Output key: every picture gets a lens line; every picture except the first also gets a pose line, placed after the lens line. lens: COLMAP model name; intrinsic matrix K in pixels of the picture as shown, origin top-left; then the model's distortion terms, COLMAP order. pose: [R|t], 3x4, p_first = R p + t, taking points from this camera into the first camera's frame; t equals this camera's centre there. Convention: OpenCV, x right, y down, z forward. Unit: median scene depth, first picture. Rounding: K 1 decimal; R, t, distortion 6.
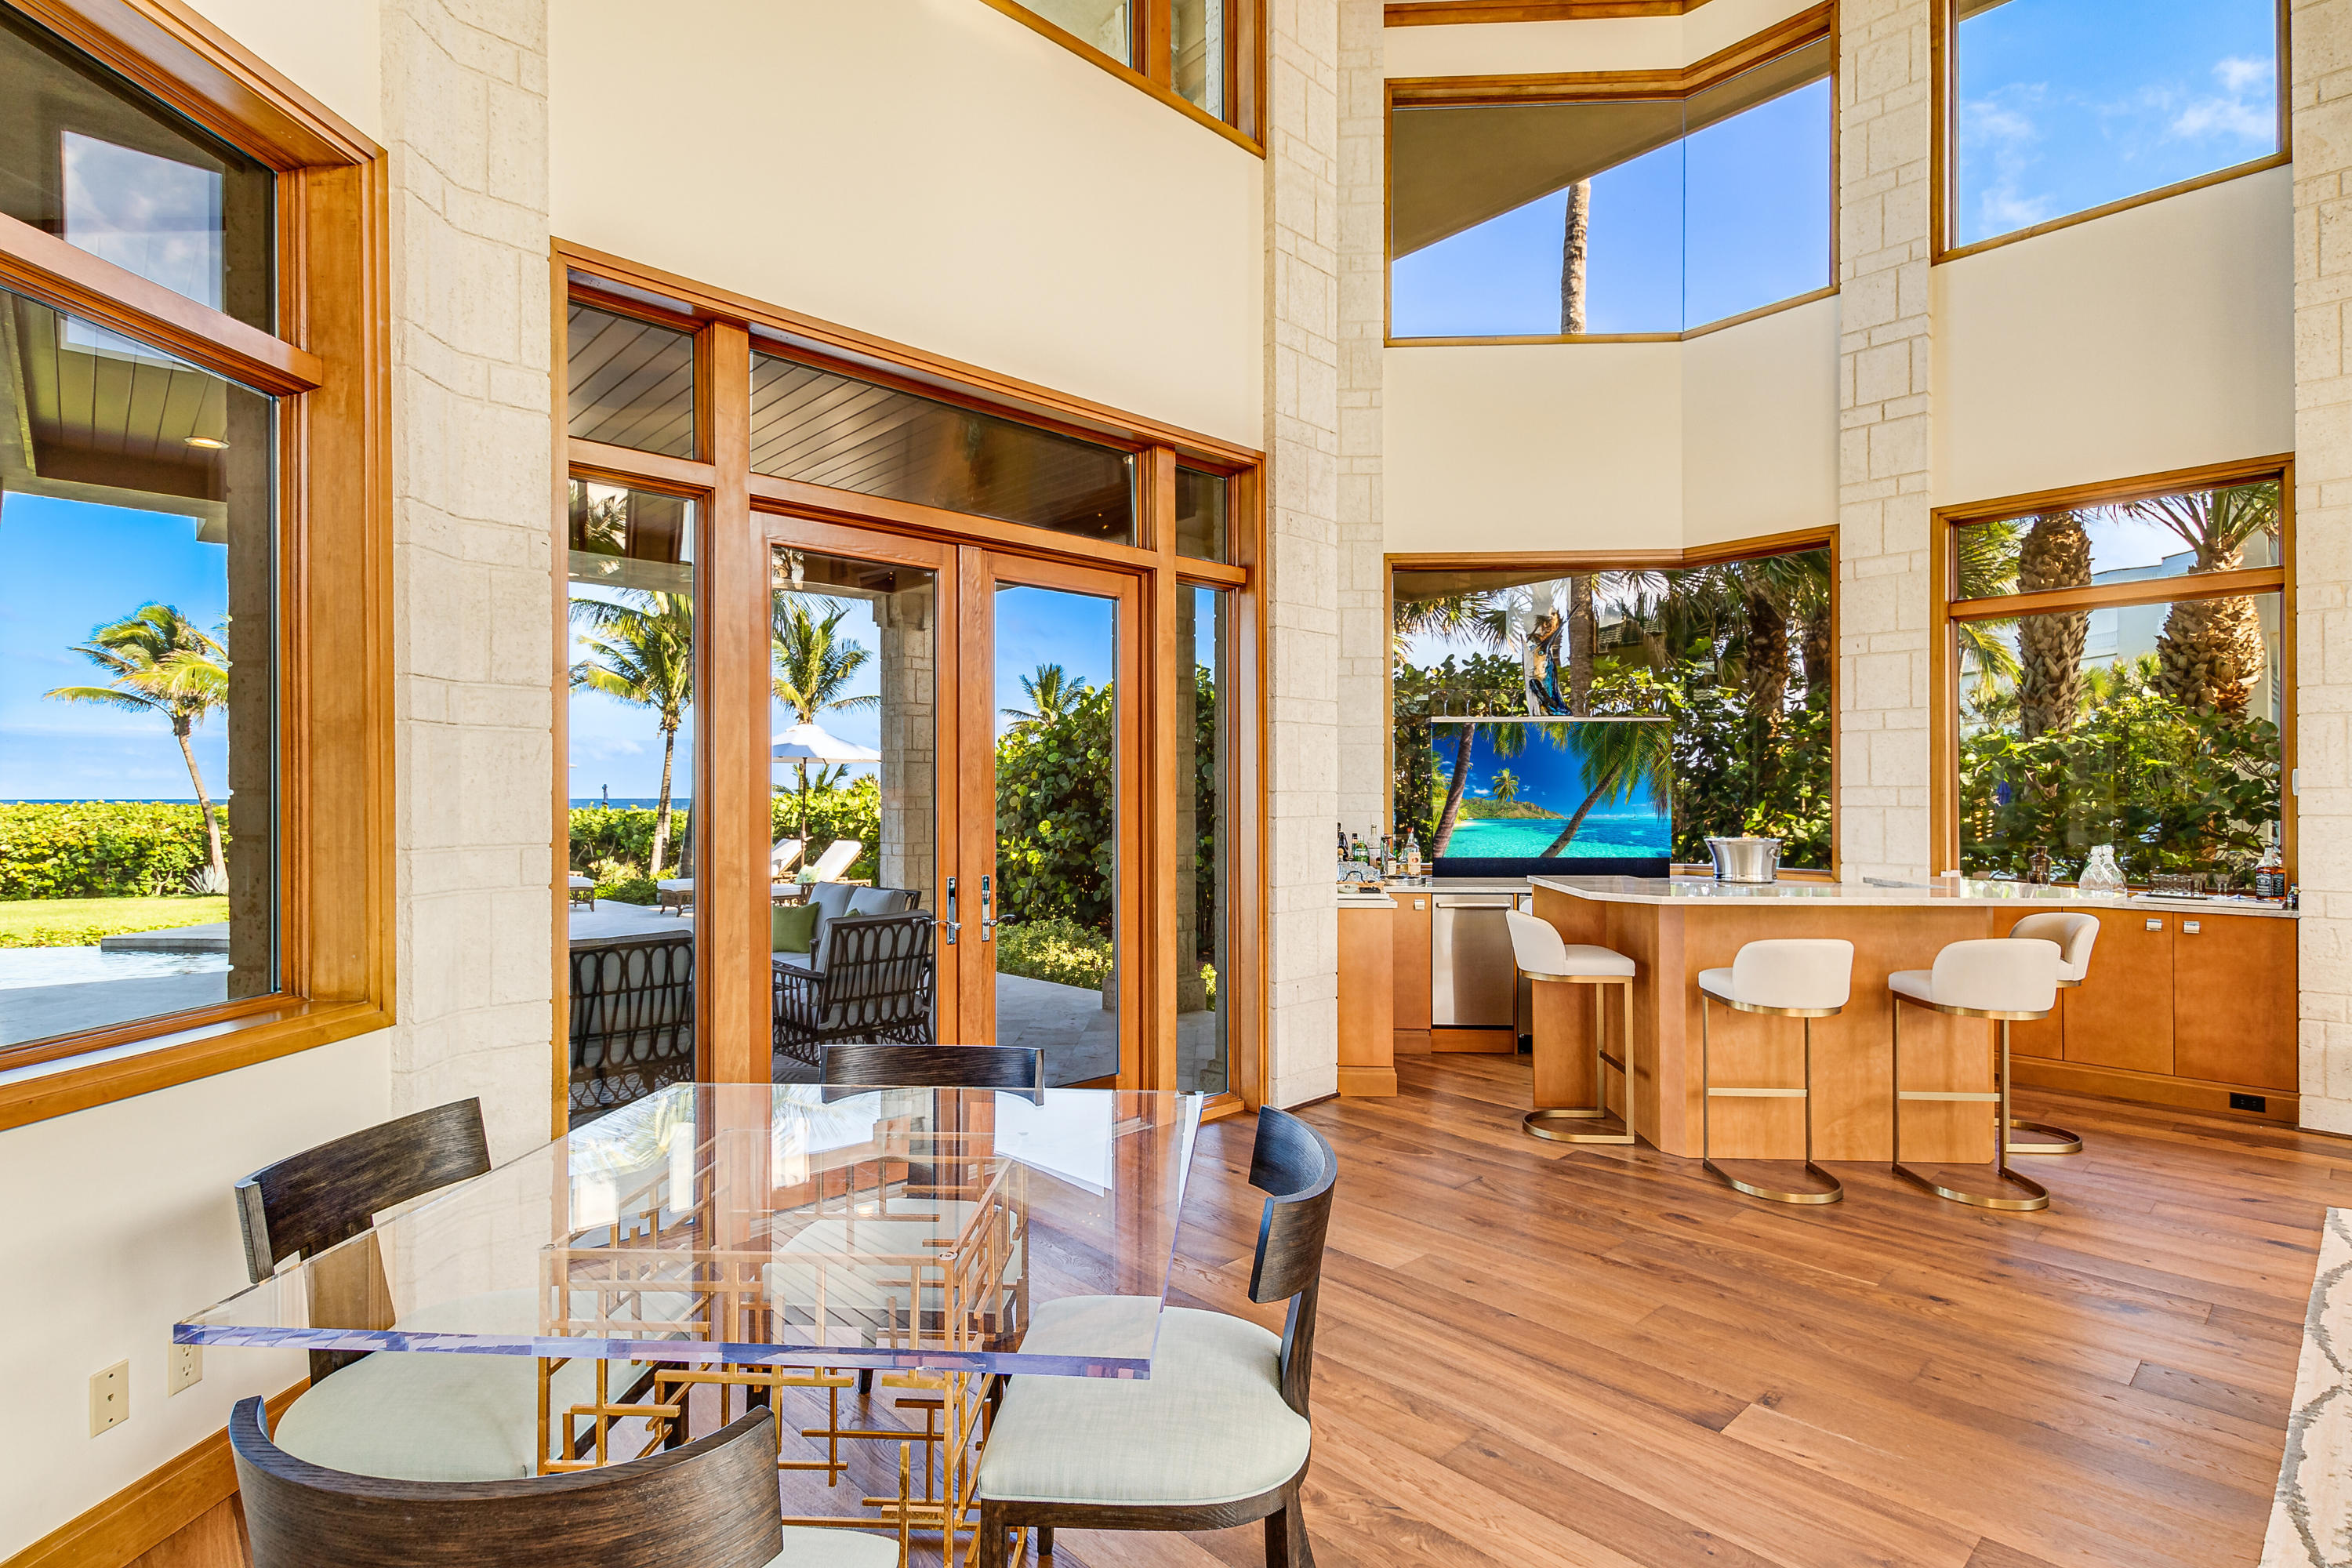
lens RADIAL K [[1158.2, 0, 1176.2], [0, 1158.2, 787.9], [0, 0, 1]] dist [0.004618, 0.000139]
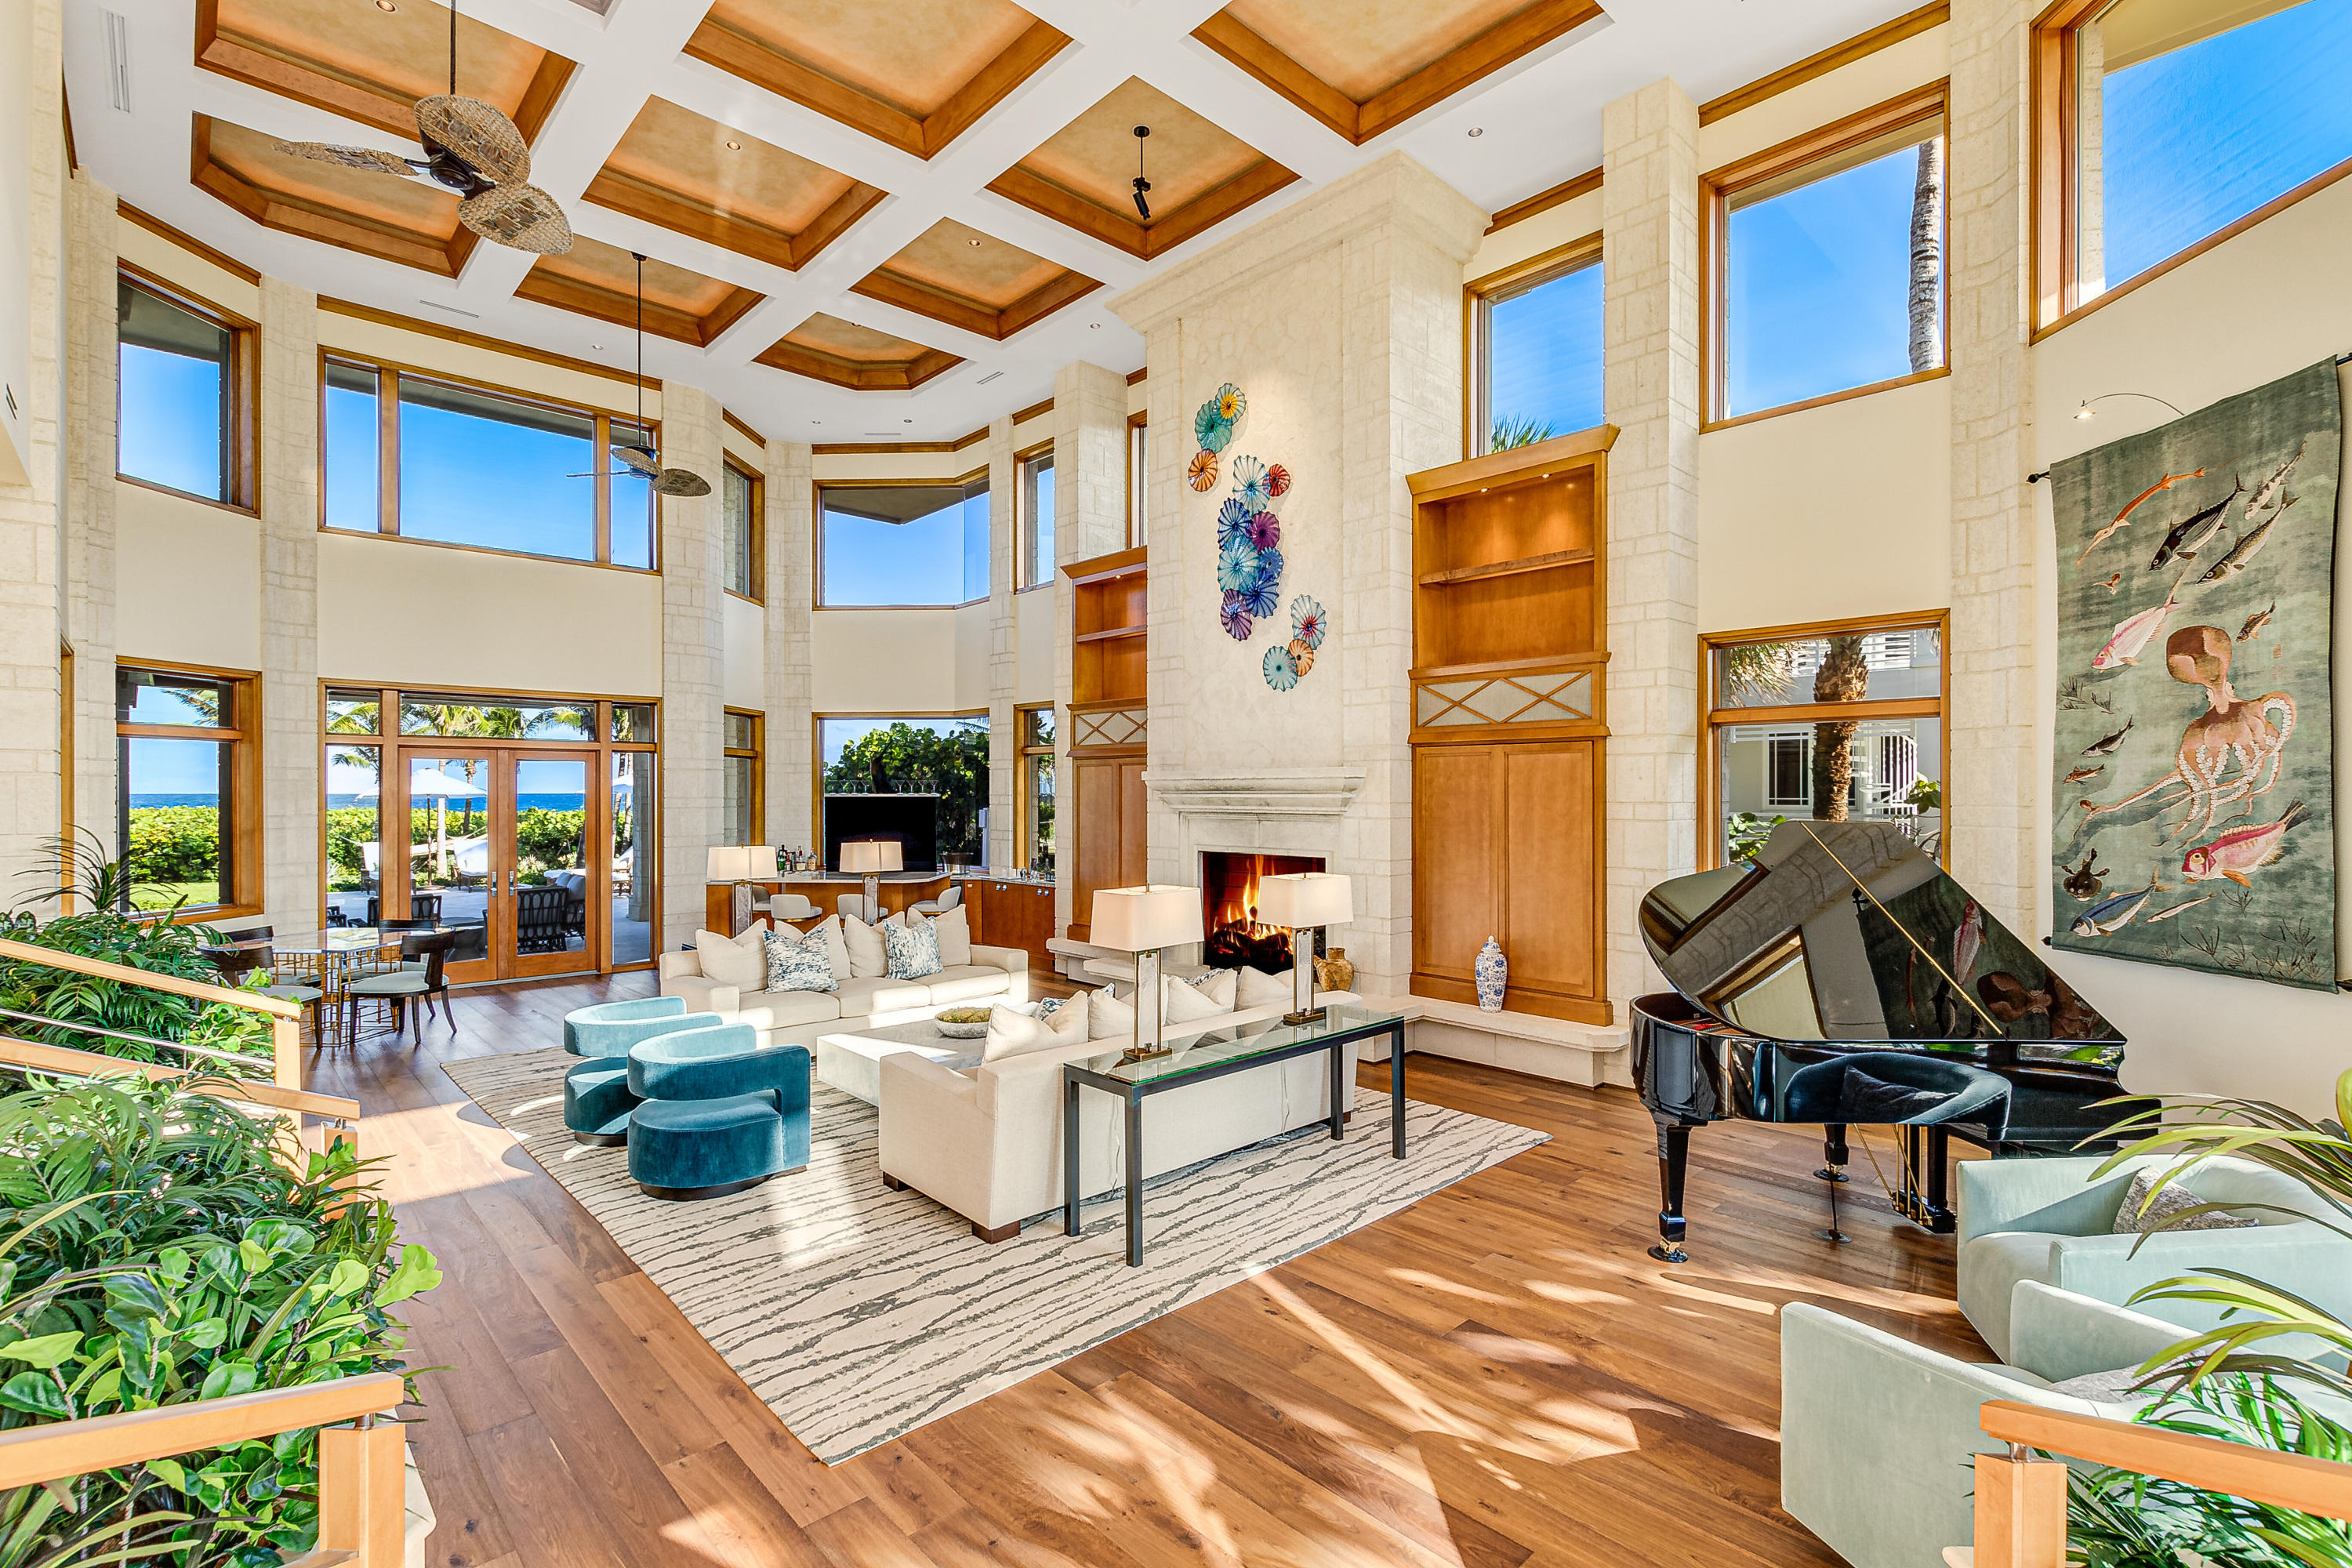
lens RADIAL K [[1068.7, 0, 1164.2], [0, 1068.7, 787.0], [0, 0, 1]] dist [0.002299, 0.000212]
pose [[0.999976, 0.002359, -0.006472, 0.936101], [-0.002353, 0.999997, 0.000914, -0.086395], [0.006474, -0.000898, 0.999979, -1.007209]]
